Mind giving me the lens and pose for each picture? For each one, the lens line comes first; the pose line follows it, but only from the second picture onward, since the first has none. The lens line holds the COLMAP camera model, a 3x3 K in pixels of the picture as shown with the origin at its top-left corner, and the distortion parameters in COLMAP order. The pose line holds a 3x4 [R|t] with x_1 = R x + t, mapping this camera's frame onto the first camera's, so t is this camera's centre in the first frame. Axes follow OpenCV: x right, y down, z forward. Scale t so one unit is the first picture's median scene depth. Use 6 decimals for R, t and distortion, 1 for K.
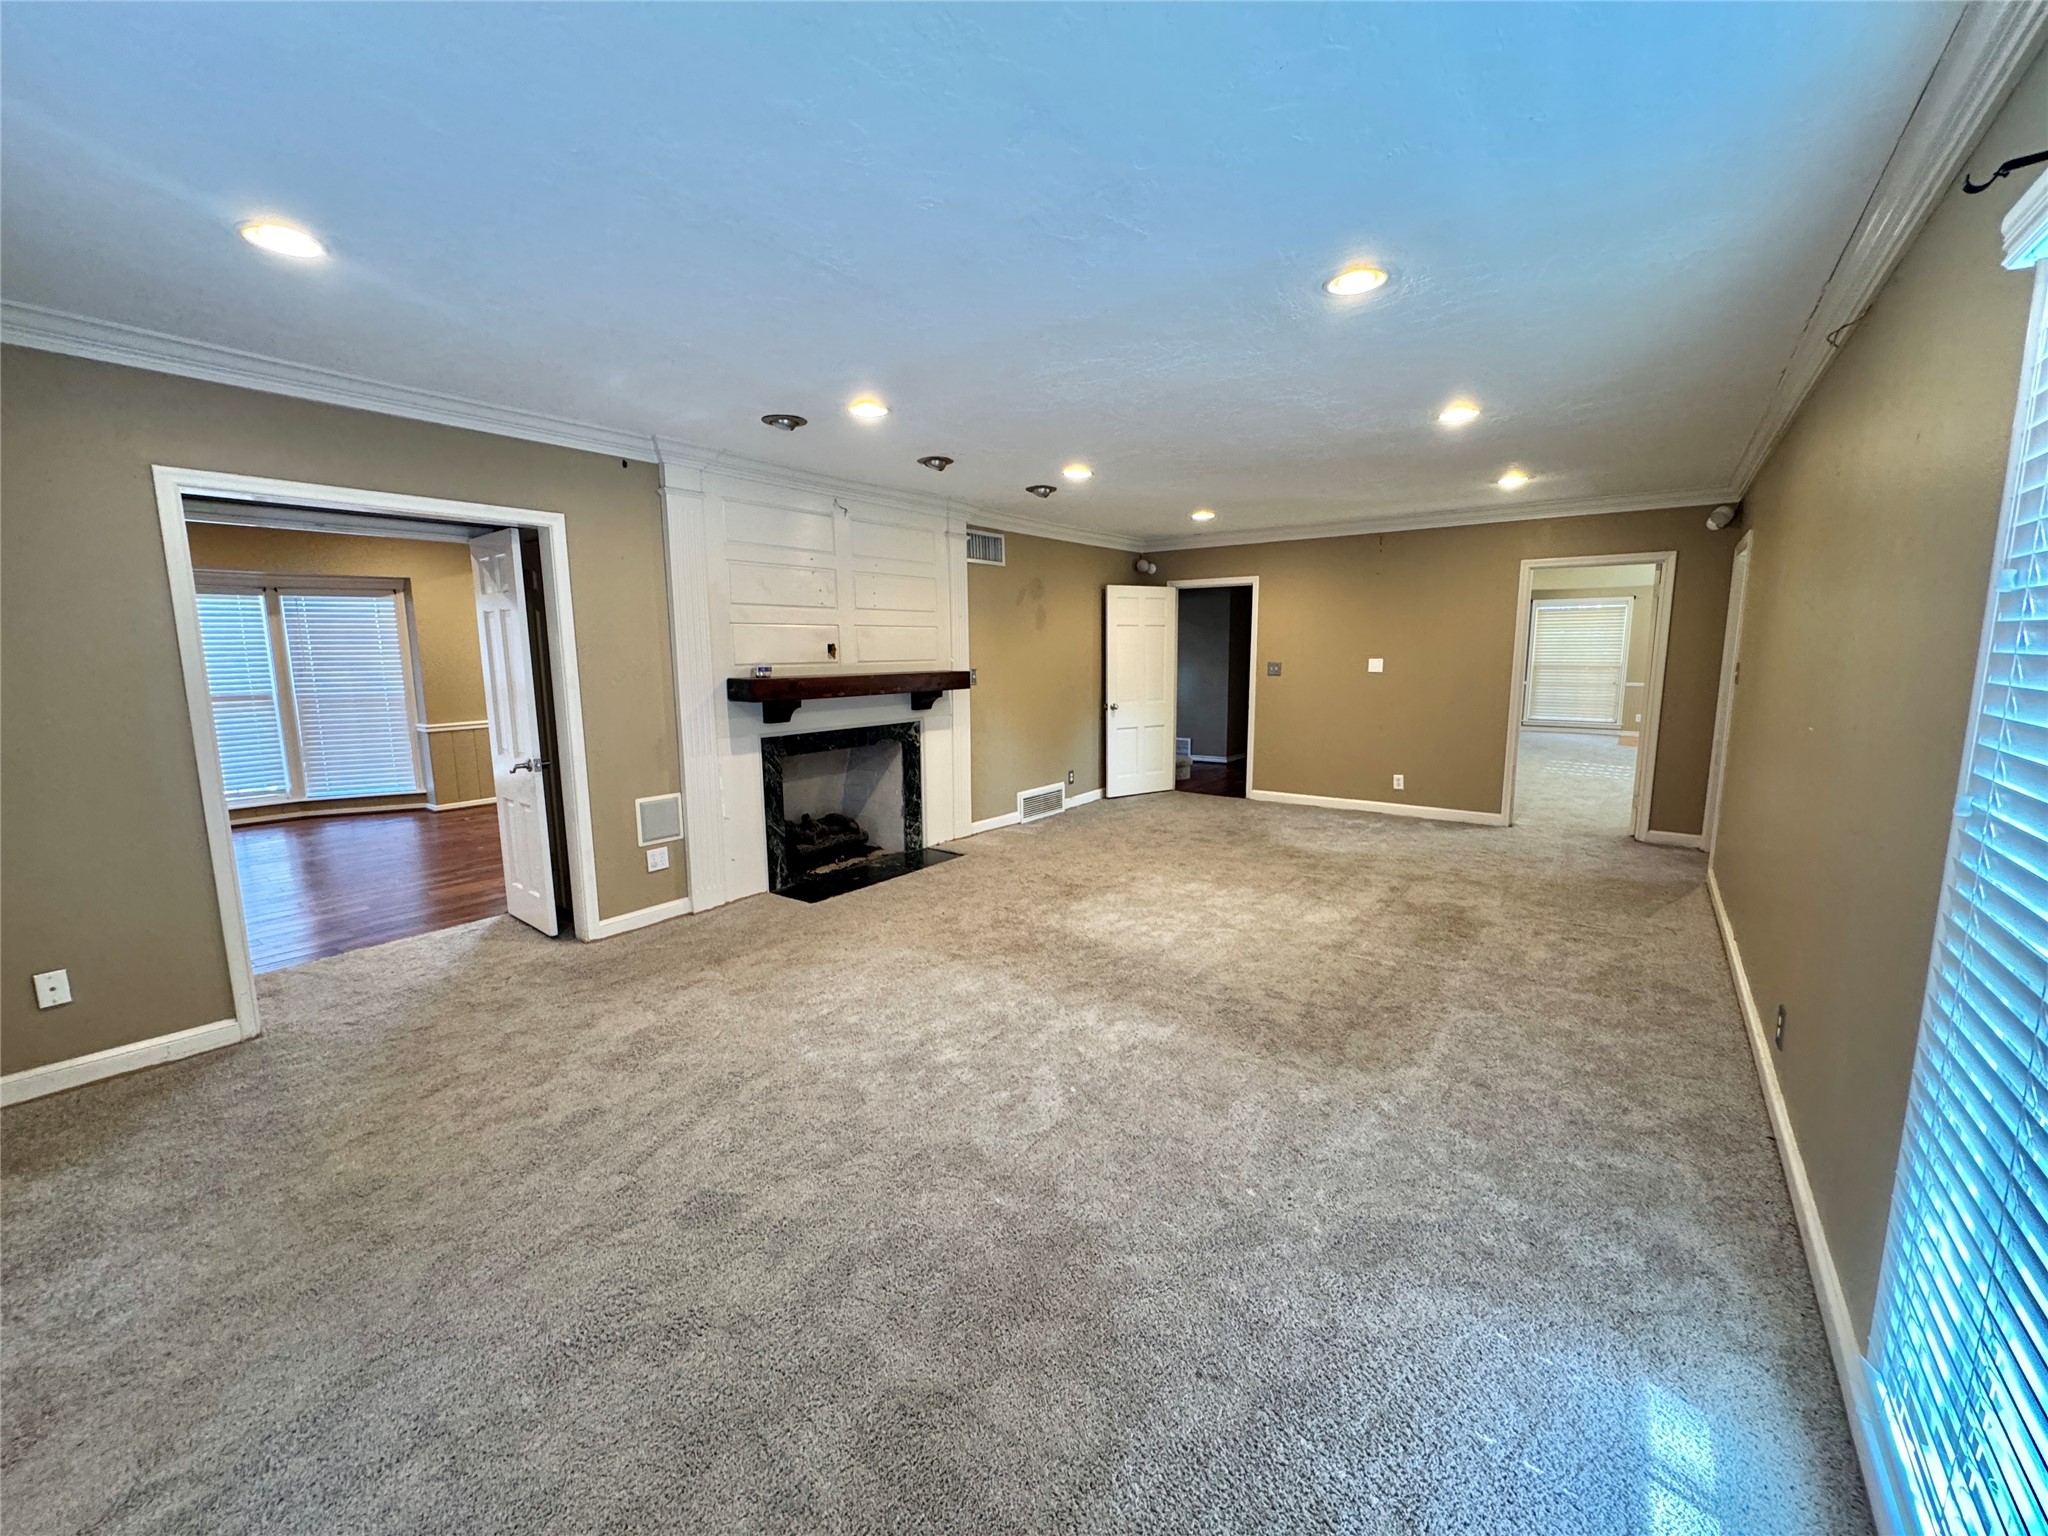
lens RADIAL K [[813.4, 0, 1025.9], [0, 813.4, 766.8], [0, 0, 1]] dist [-0.002364, -0.000092]
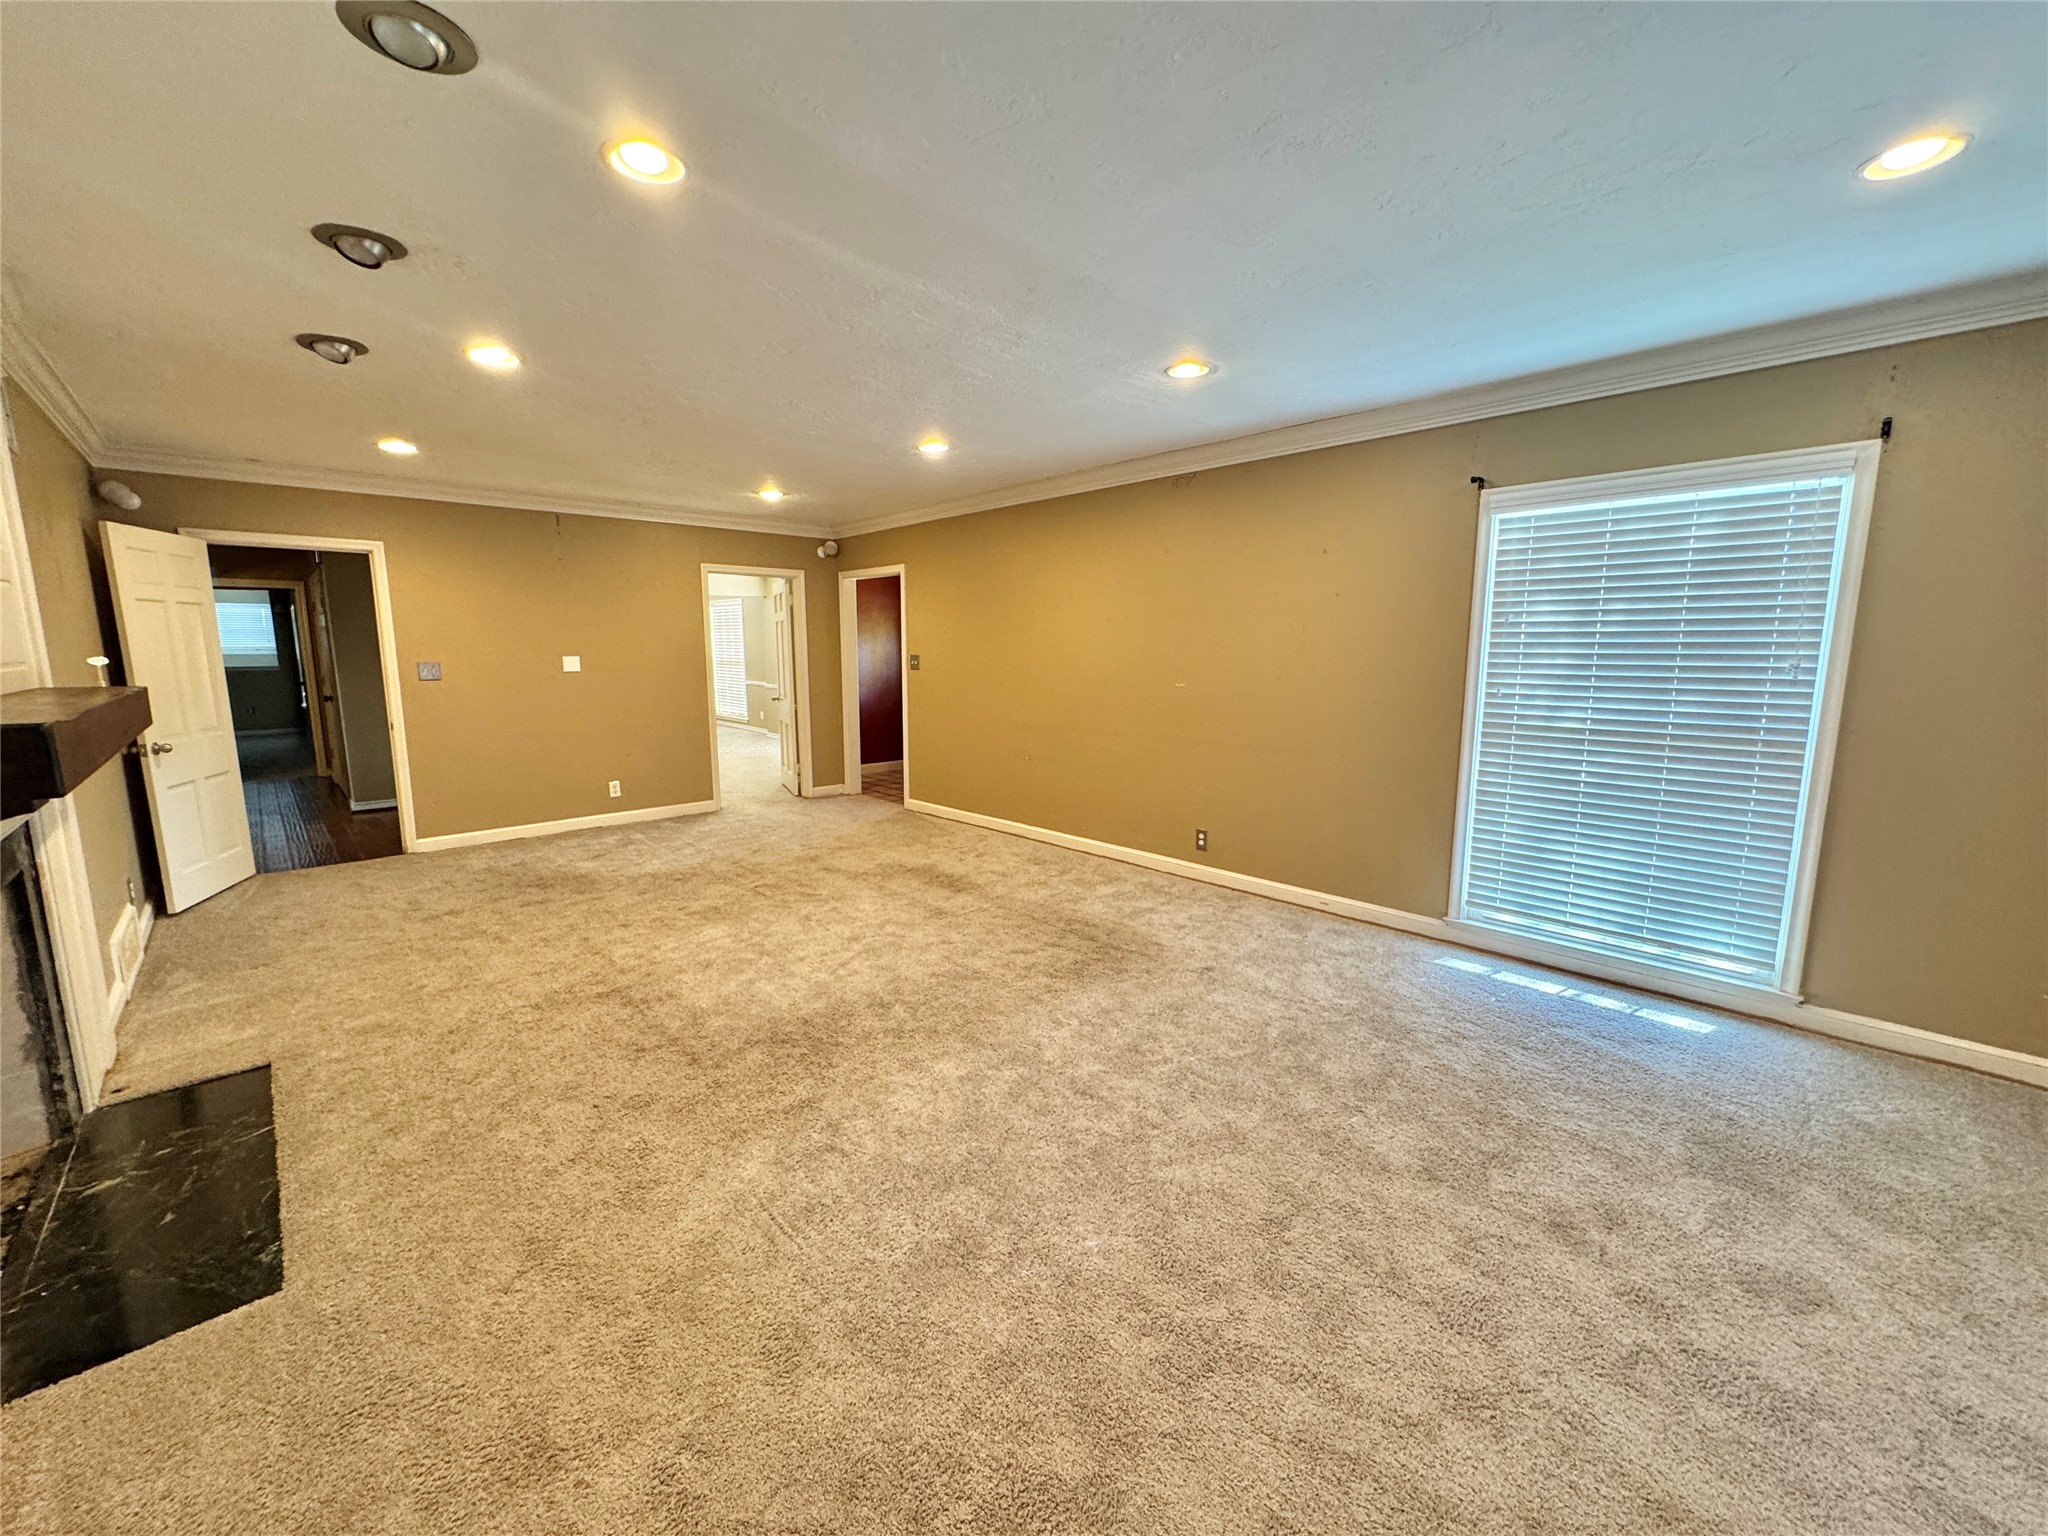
lens RADIAL K [[813.4, 0, 1025.9], [0, 813.4, 766.8], [0, 0, 1]] dist [-0.002364, -0.000092]
pose [[0.176798, -0.138864, 0.974402, -0.518251], [0.142217, 0.983212, 0.114316, -0.066427], [-0.973918, 0.118366, 0.193579, 0.527779]]
